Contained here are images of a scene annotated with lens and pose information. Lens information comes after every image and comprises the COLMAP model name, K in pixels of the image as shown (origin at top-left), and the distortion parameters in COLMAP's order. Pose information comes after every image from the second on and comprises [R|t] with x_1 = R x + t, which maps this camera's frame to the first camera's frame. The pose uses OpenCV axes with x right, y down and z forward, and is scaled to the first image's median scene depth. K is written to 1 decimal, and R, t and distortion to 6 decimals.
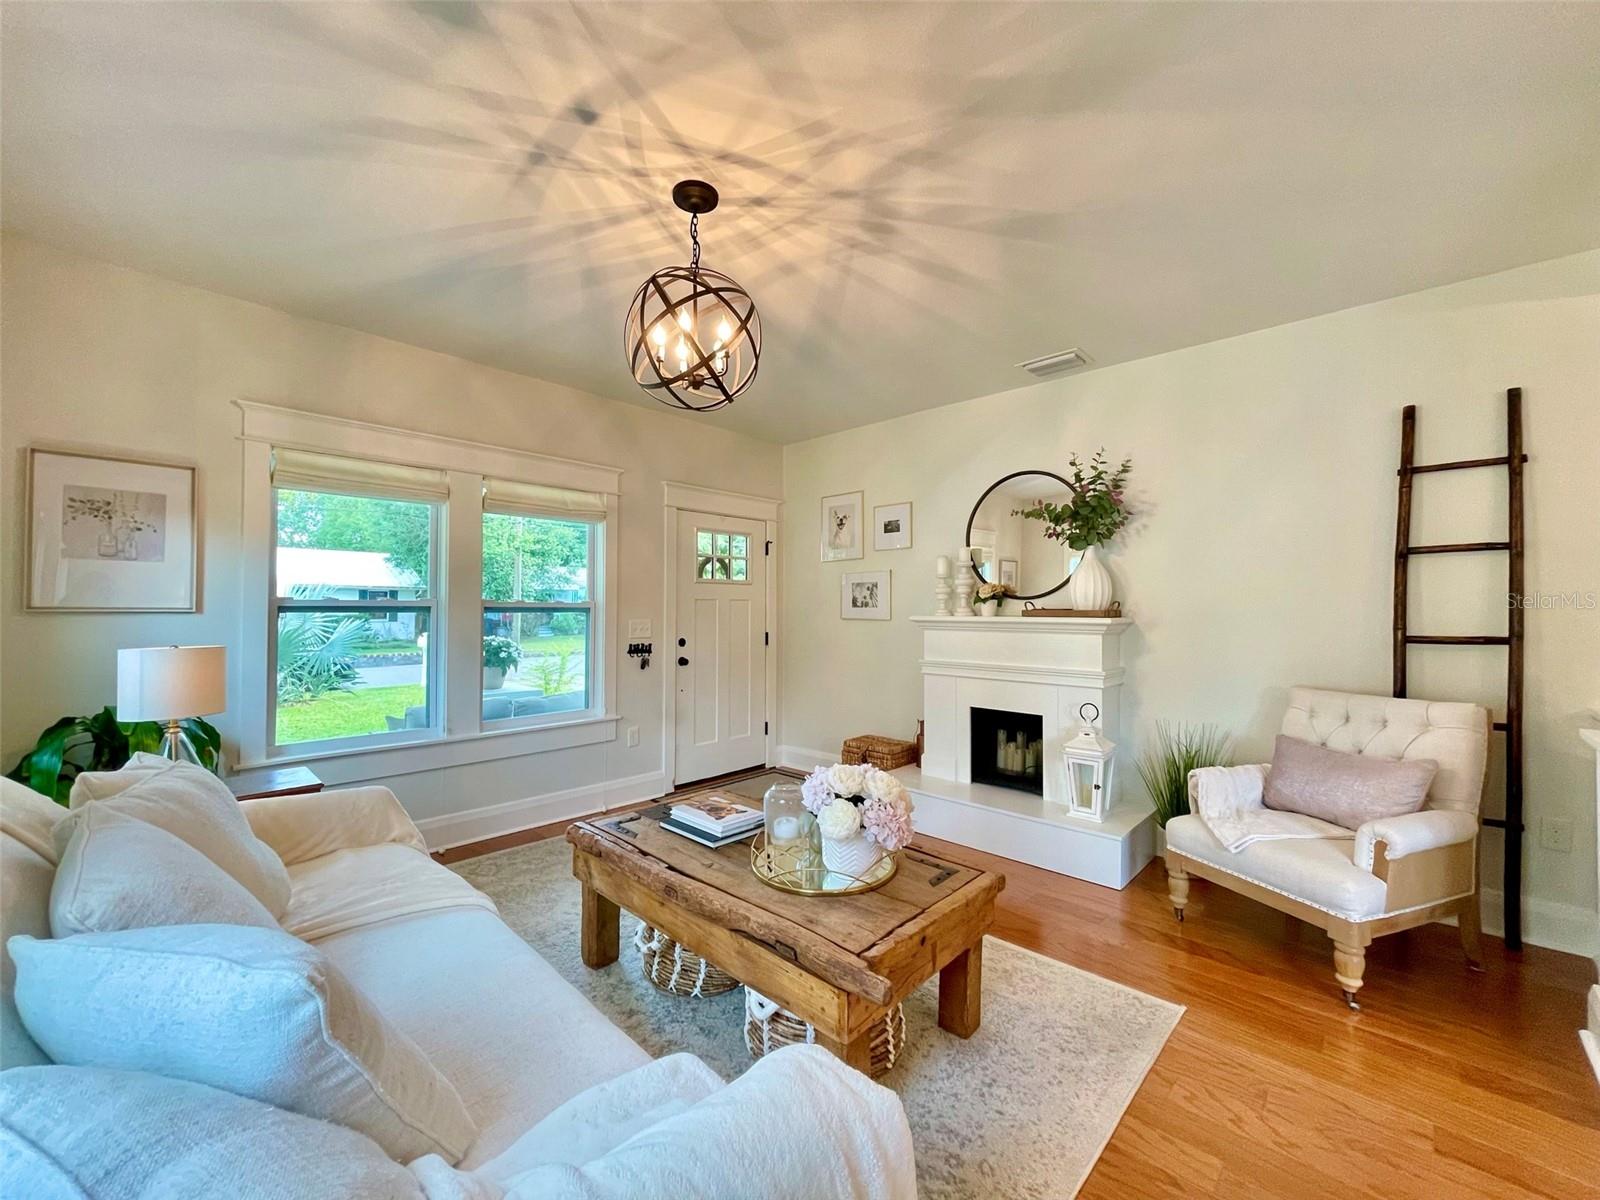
lens RADIAL K [[643.2, 0, 790.0], [0, 643.2, 601.5], [0, 0, 1]] dist [-0.004159, -0.000287]
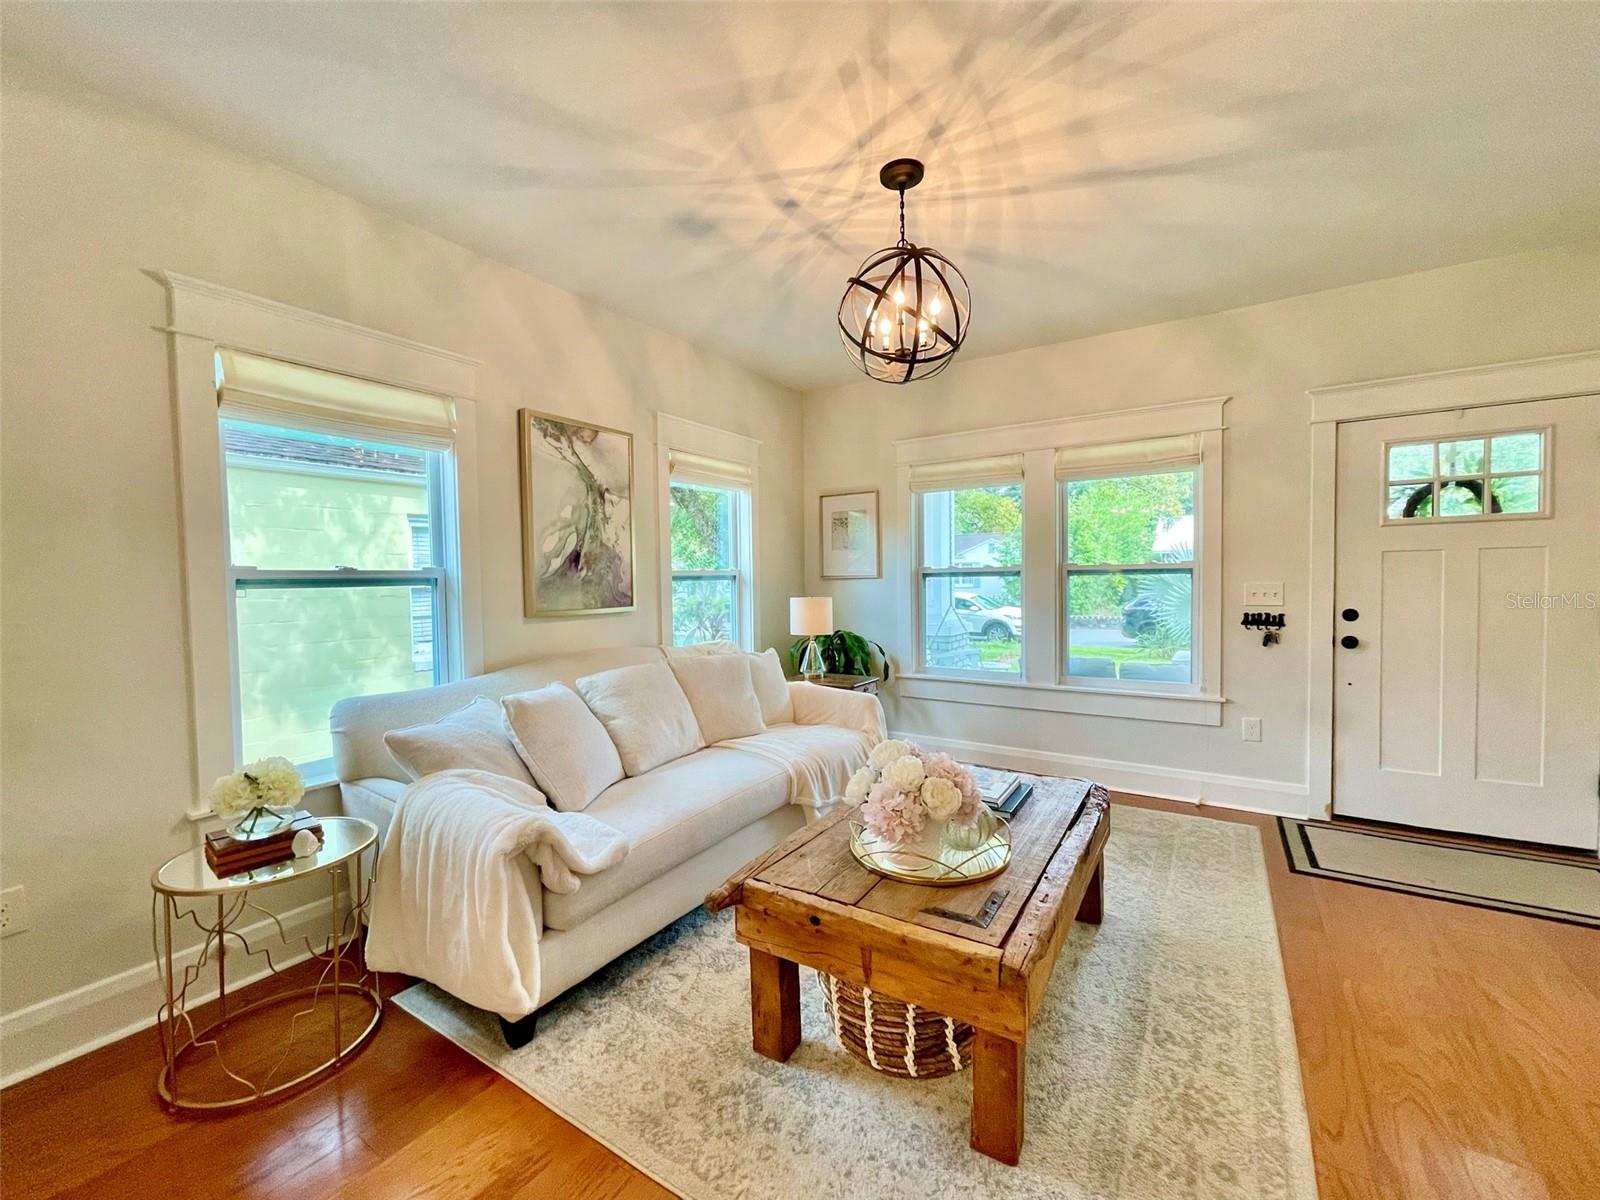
lens RADIAL K [[642.4, 0, 797.1], [0, 642.4, 601.2], [0, 0, 1]] dist [-0.001438, -0.000351]
pose [[0.193263, 0.029337, -0.980708, 0.695604], [0.029780, 0.998917, 0.035750, 0.011334], [0.980695, -0.036114, 0.192180, 0.498714]]
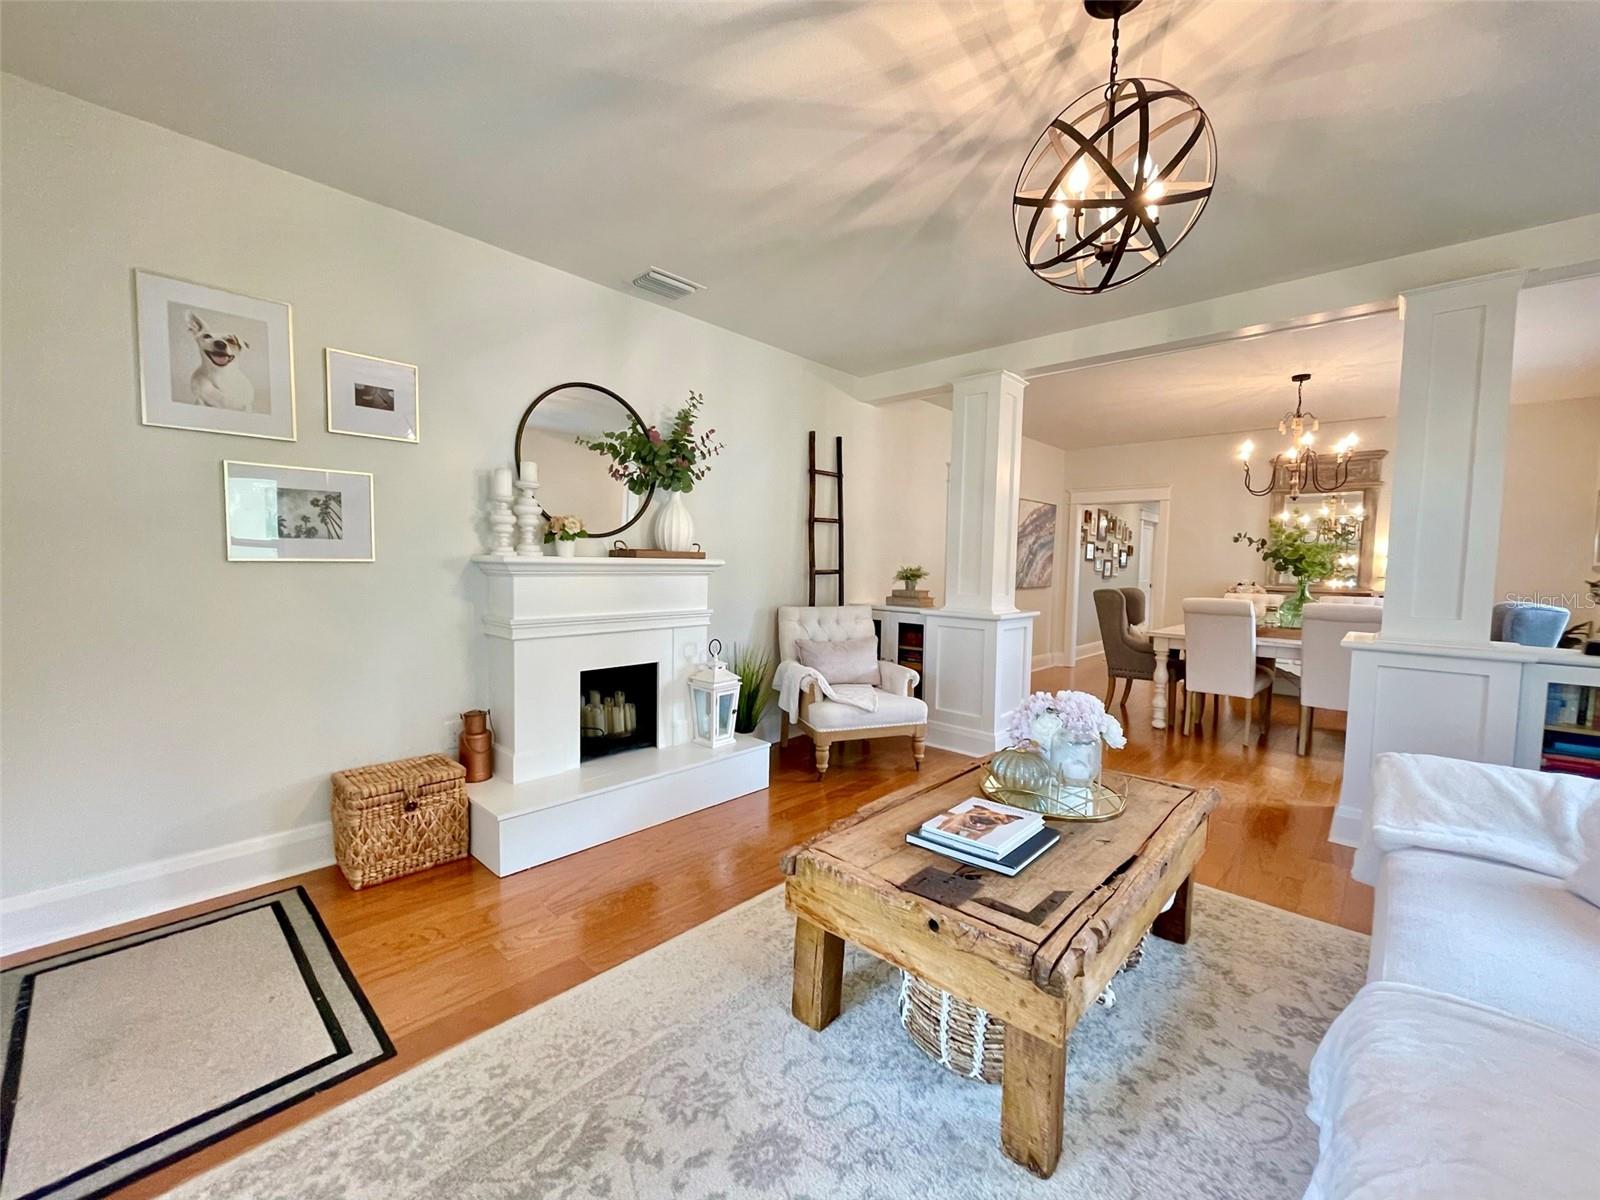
lens RADIAL K [[646.2, 0, 793.8], [0, 646.2, 602.0], [0, 0, 1]] dist [-0.001127, 0.000170]
pose [[-0.016624, -0.068474, 0.997514, -0.754175], [-0.030406, 0.997225, 0.067947, 0.024019], [-0.999399, -0.029201, -0.018659, 1.111209]]
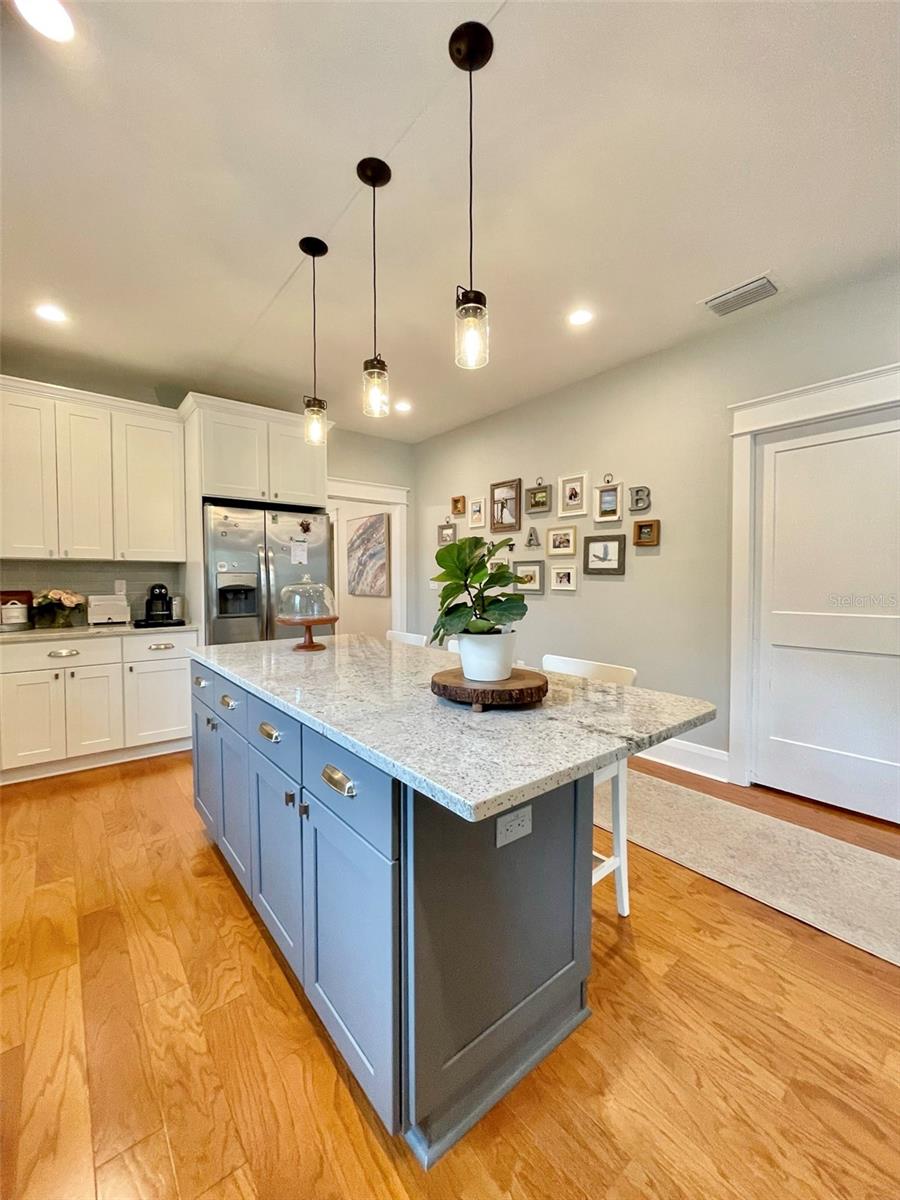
lens RADIAL K [[485.7, 0, 448.4], [0, 485.7, 596.3], [0, 0, 1]] dist [-0.000934, -0.000392]
pose [[0.993379, -0.001459, -0.114870, 2.717303], [0.007077, 0.998797, 0.048520, 0.015181], [0.114661, -0.049012, 0.992195, -2.248474]]
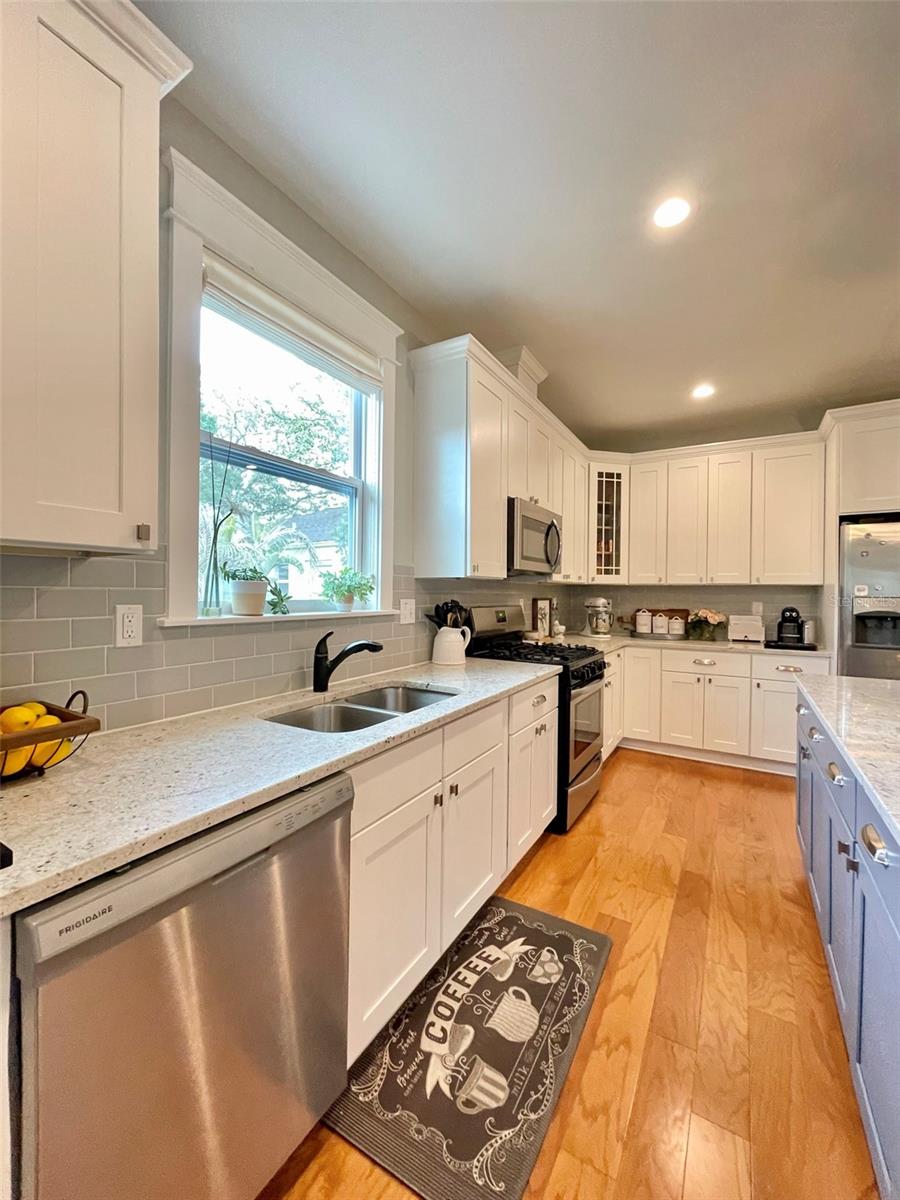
lens RADIAL K [[484.7, 0, 446.8], [0, 484.7, 597.7], [0, 0, 1]] dist [-0.001127, 0.000170]
pose [[0.227212, 0.007470, -0.973817, 2.871274], [0.005780, 0.999943, 0.009019, -0.003393], [0.973828, -0.007678, 0.227156, -2.259606]]
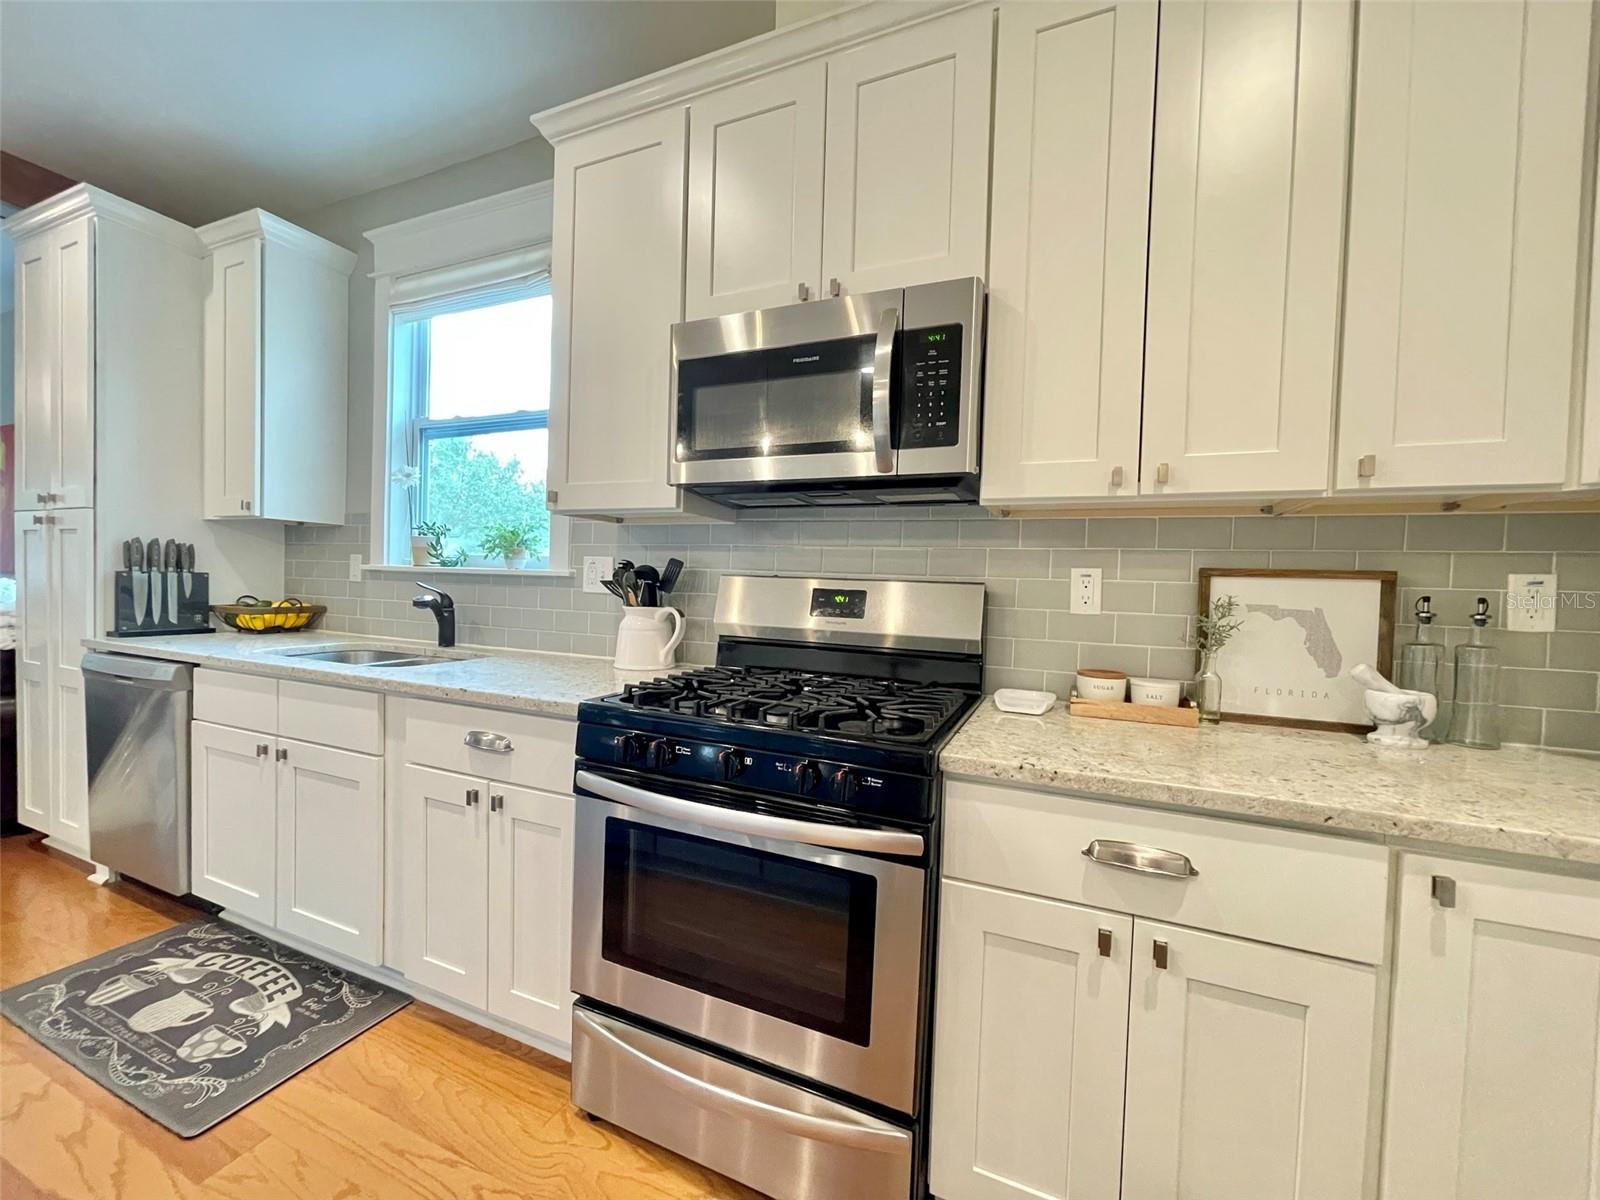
lens RADIAL K [[646.2, 0, 793.8], [0, 646.2, 602.0], [0, 0, 1]] dist [-0.001127, 0.000170]
pose [[-0.935499, -0.026621, -0.352326, 2.023572], [-0.032869, 0.999390, 0.011762, 0.047035], [0.351798, 0.022584, -0.935803, -1.271118]]
